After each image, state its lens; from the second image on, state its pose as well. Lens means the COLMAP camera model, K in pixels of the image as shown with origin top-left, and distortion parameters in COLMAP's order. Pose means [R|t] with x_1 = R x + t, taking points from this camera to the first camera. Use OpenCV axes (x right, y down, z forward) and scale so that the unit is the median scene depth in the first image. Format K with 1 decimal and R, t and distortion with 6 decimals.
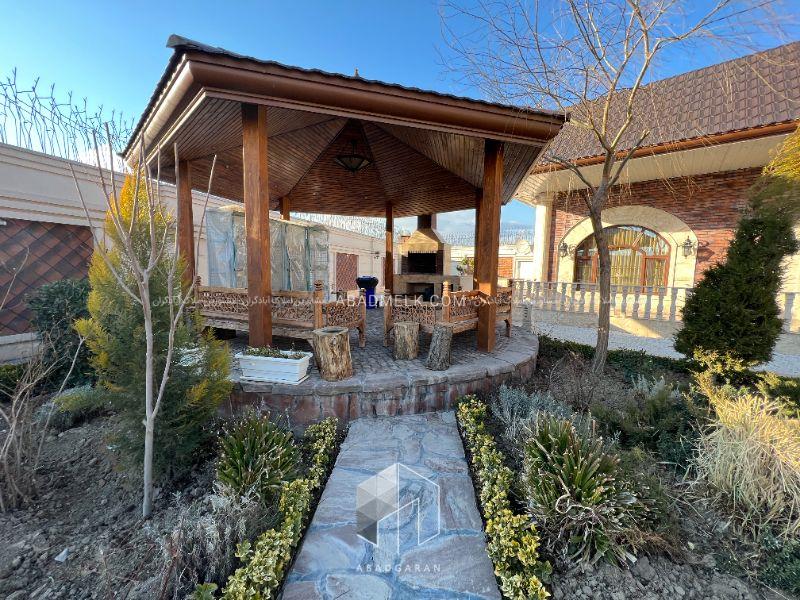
lens RADIAL K [[319.7, 0, 399.5], [0, 319.7, 298.3], [0, 0, 1]] dist [0.001303, 0.000137]
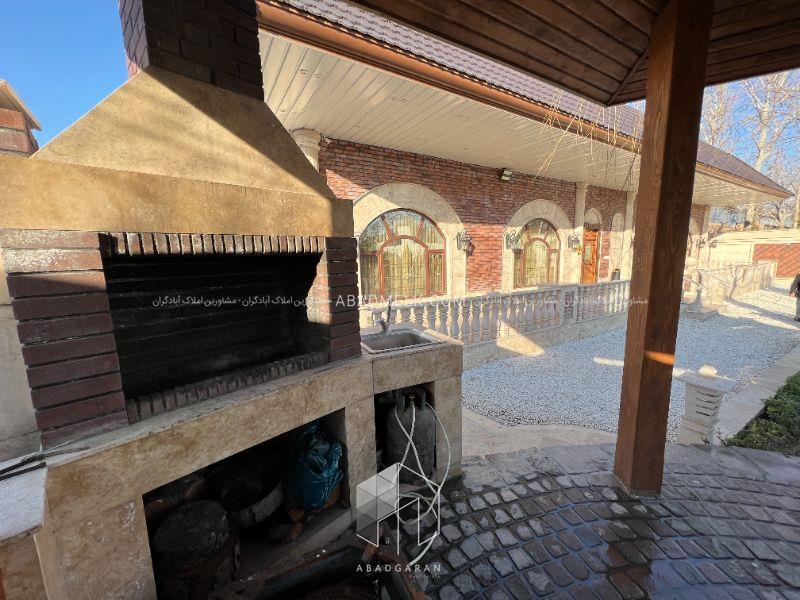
lens RADIAL K [[319.7, 0, 400.4], [0, 319.7, 300.7], [0, 0, 1]] dist [0.001303, 0.000137]
pose [[0.256114, -0.162946, 0.952814, -0.058707], [0.122735, 0.983194, 0.135151, -0.131756], [-0.958823, 0.082330, 0.271809, 0.902158]]
